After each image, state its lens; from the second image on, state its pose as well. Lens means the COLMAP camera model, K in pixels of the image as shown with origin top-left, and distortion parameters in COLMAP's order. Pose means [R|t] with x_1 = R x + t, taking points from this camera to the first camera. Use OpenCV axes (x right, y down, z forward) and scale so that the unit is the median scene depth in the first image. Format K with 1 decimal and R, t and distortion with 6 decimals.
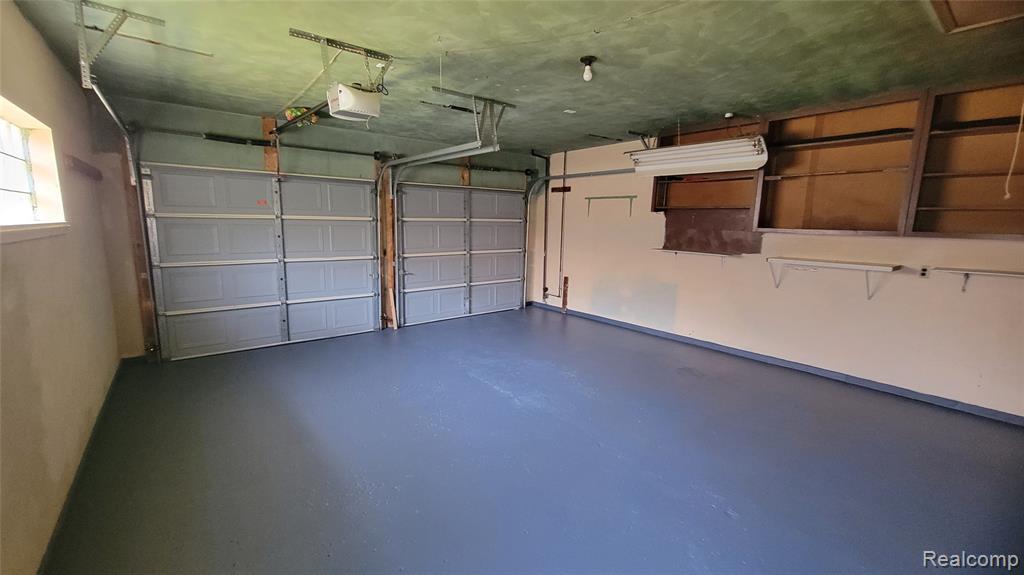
lens RADIAL K [[417.8, 0, 520.7], [0, 417.8, 288.7], [0, 0, 1]] dist [0.000300, -0.002369]
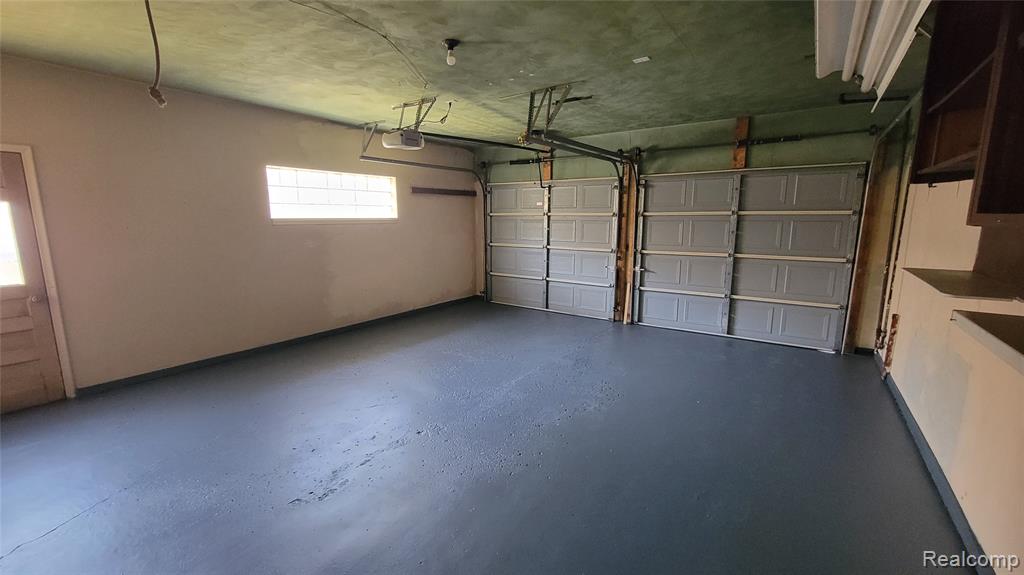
lens RADIAL K [[417.8, 0, 520.8], [0, 417.8, 285.6], [0, 0, 1]] dist [0.000300, -0.002369]
pose [[0.279496, 0.145079, -0.949123, 0.504840], [-0.142921, 0.983792, 0.108291, -0.059447], [0.949450, 0.105383, 0.295701, 0.405282]]
